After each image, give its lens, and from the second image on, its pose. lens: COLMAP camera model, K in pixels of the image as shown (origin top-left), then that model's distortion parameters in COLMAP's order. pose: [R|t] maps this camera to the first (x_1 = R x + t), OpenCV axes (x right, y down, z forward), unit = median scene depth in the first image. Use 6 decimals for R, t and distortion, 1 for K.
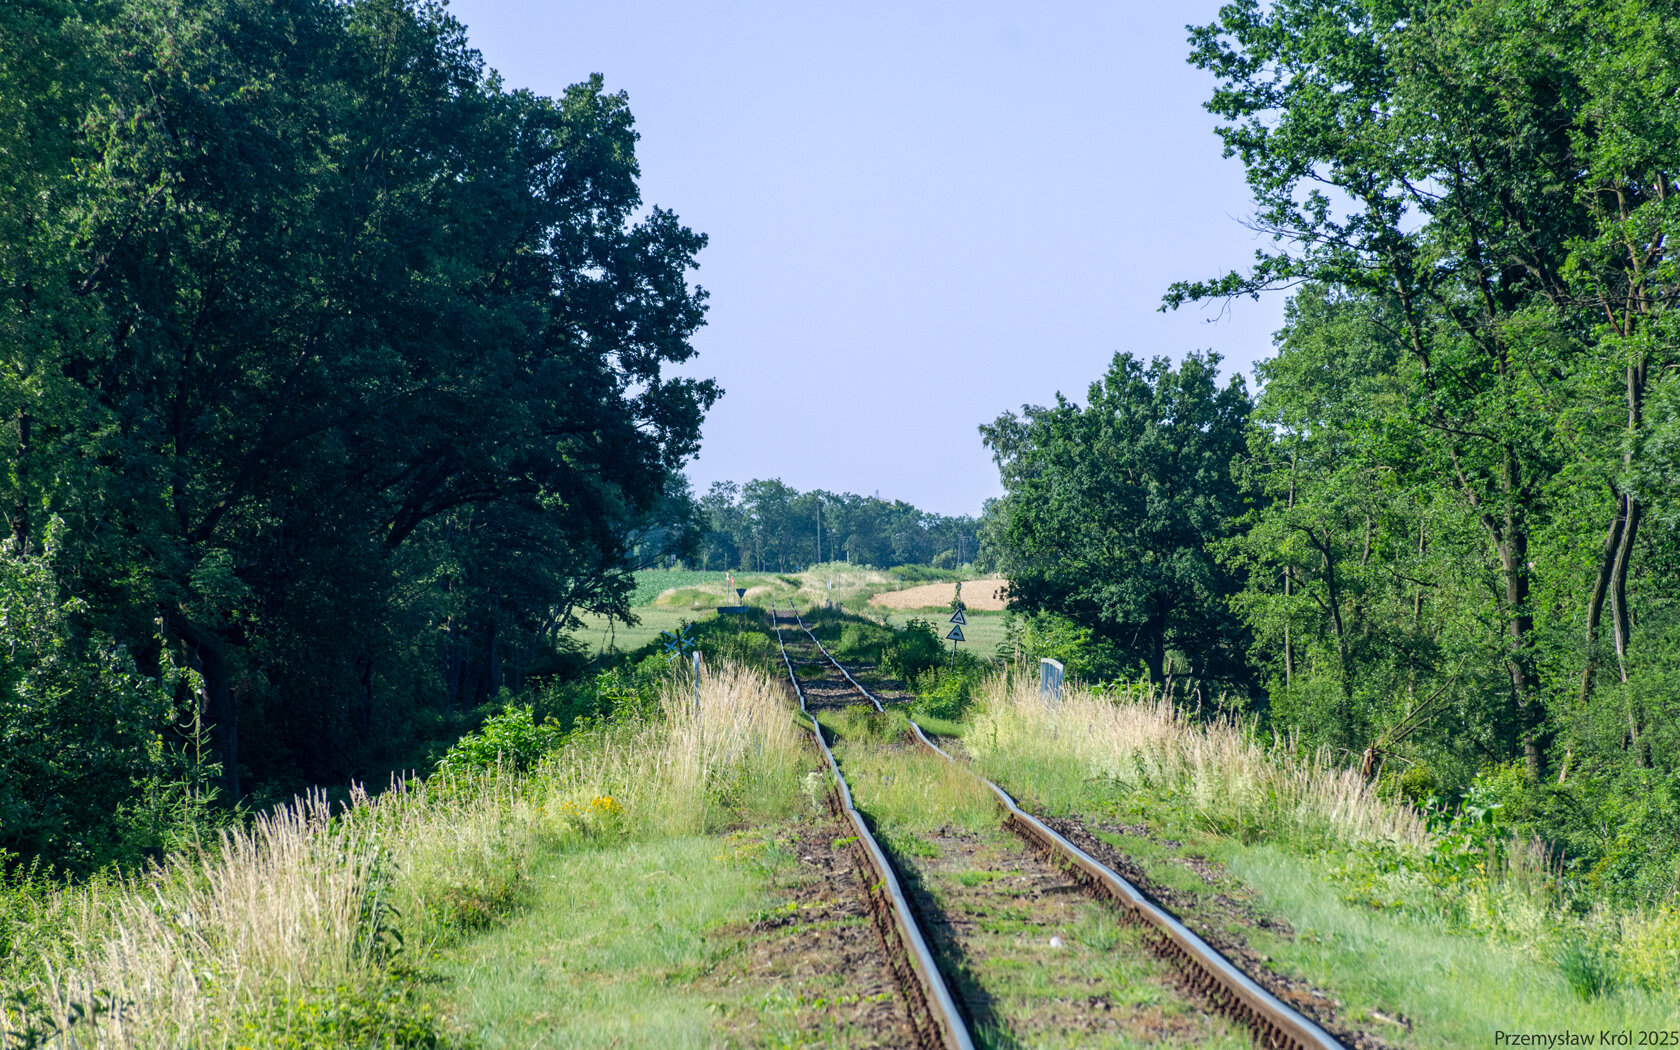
lens RADIAL K [[9986.1, 0, 840.0], [0, 9986.1, 525.0], [0, 0, 1]] dist [0.063249, 2.702135]
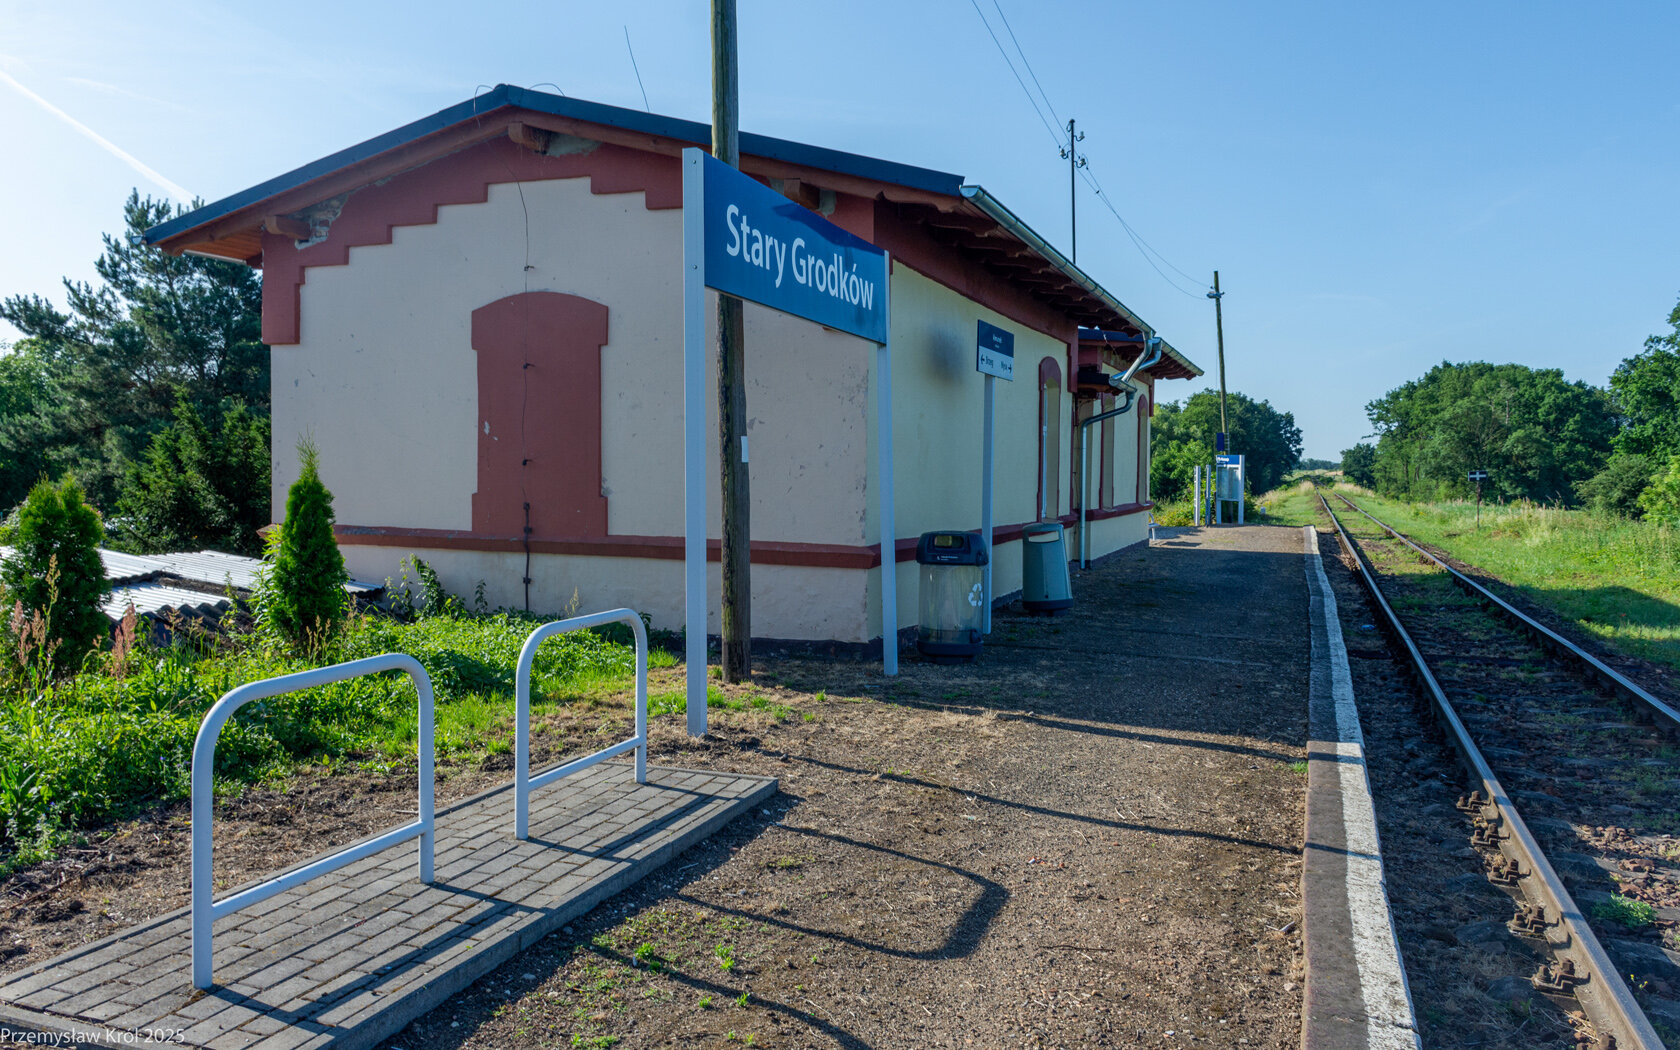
lens RADIAL K [[1272.2, 0, 840.0], [0, 1272.2, 525.0], [0, 0, 1]] dist [-0.010697, -0.000346]
pose [[0.935326, 0.008275, -0.353690, 0.000721], [0.008187, 0.998952, 0.045023, -0.000982], [0.353692, -0.045007, 0.934278, -0.119744]]
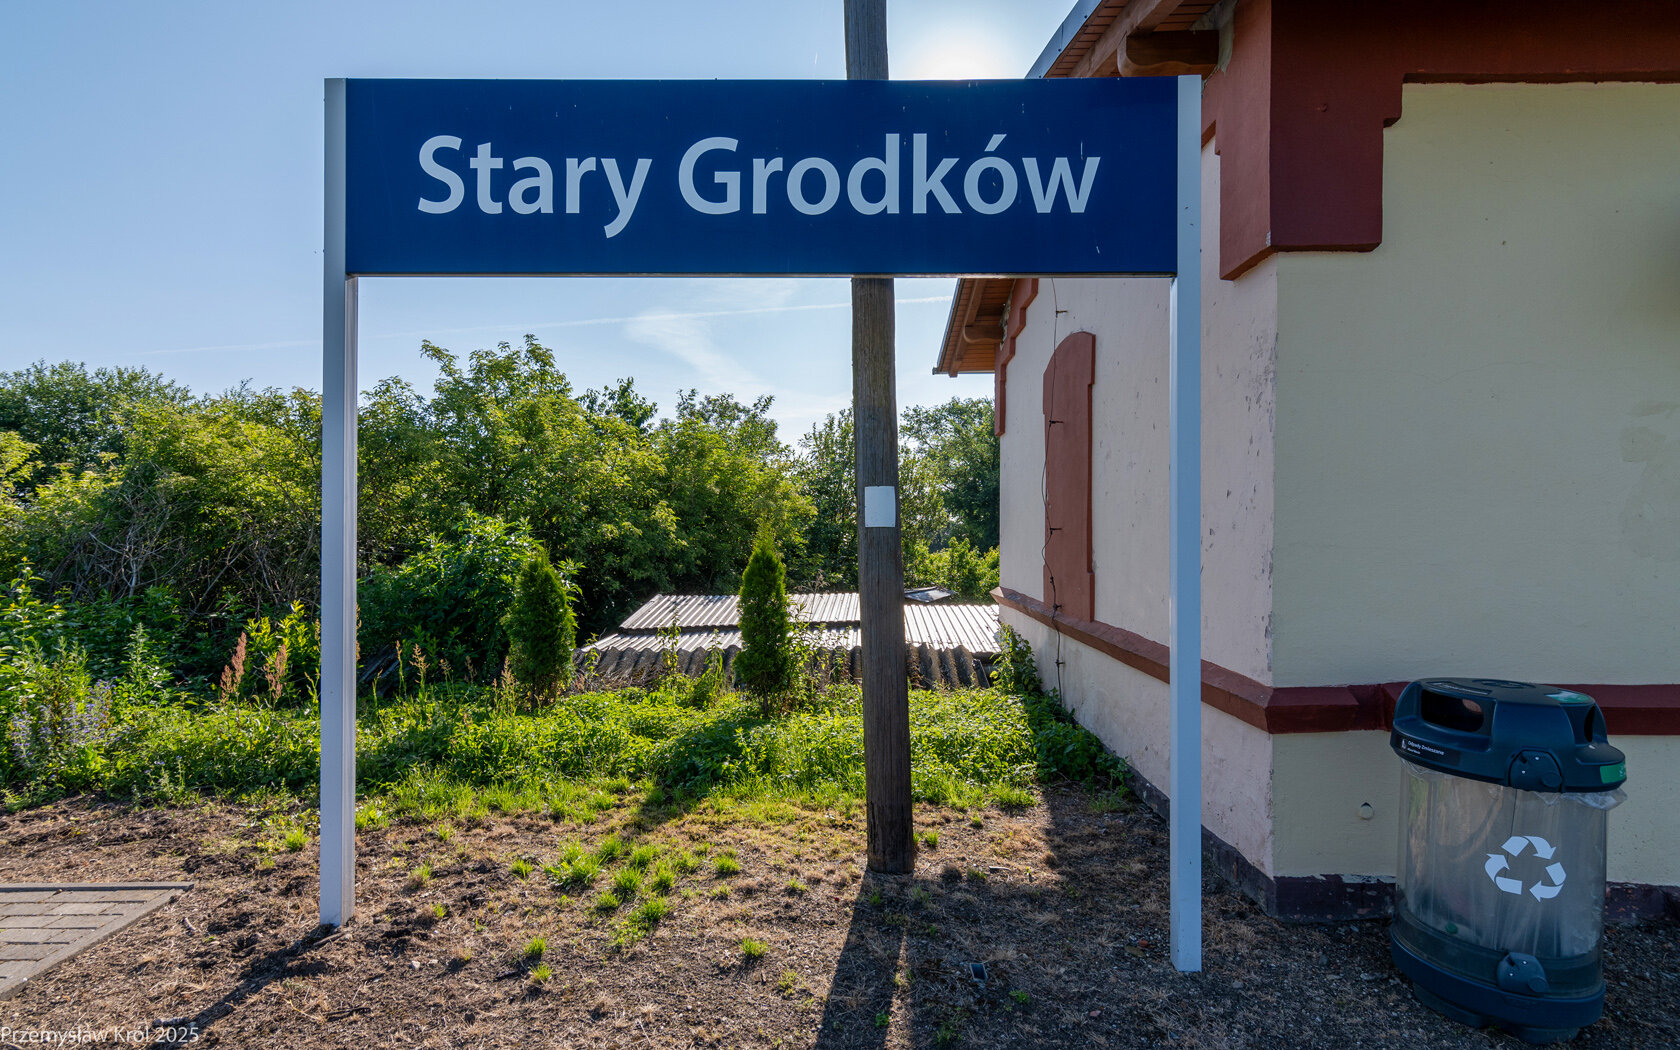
lens RADIAL K [[811.2, 0, 835.3], [0, 811.2, 561.8], [0, 0, 1]] dist [0.001474, -0.000294]
pose [[-0.016847, 0.016558, -0.999721, -0.002636], [0.011936, 0.999795, 0.016358, 0.000474], [0.999787, -0.011657, -0.017041, 0.100447]]
